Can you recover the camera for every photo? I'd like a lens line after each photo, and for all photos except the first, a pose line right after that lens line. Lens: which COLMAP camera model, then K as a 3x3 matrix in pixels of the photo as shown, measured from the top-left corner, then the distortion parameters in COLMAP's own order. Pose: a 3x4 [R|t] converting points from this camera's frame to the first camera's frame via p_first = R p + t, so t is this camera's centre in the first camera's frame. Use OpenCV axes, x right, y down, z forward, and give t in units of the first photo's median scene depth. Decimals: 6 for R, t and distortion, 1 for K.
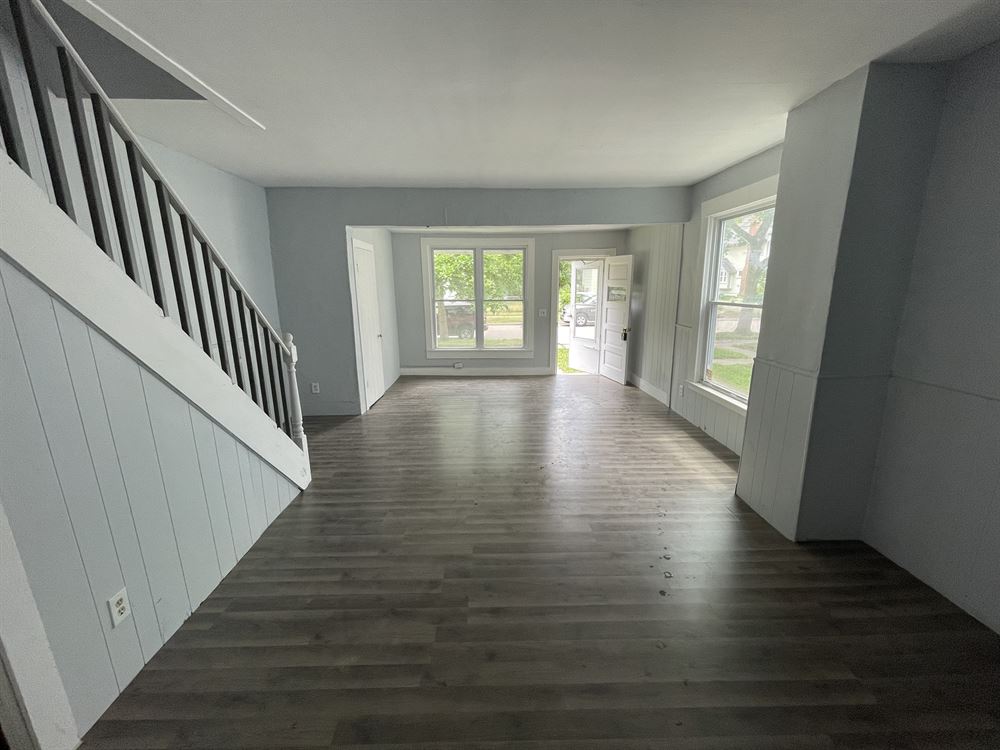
lens RADIAL K [[408.8, 0, 492.7], [0, 408.8, 374.3], [0, 0, 1]] dist [-0.002767, -0.000220]
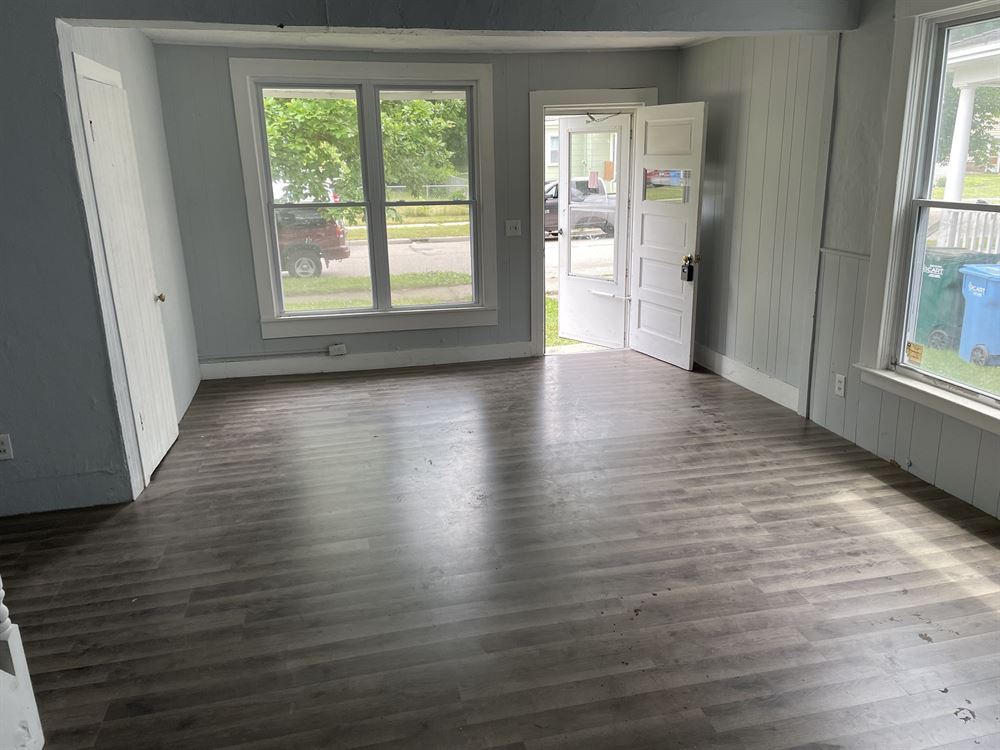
lens RADIAL K [[764.1, 0, 508.1], [0, 764.1, 368.1], [0, 0, 1]] dist [0.072557, -0.092891]
pose [[0.975638, -0.067796, 0.208647, -0.100342], [0.057986, 0.996921, 0.052787, -0.045096], [-0.211583, -0.039402, 0.976565, 0.163556]]
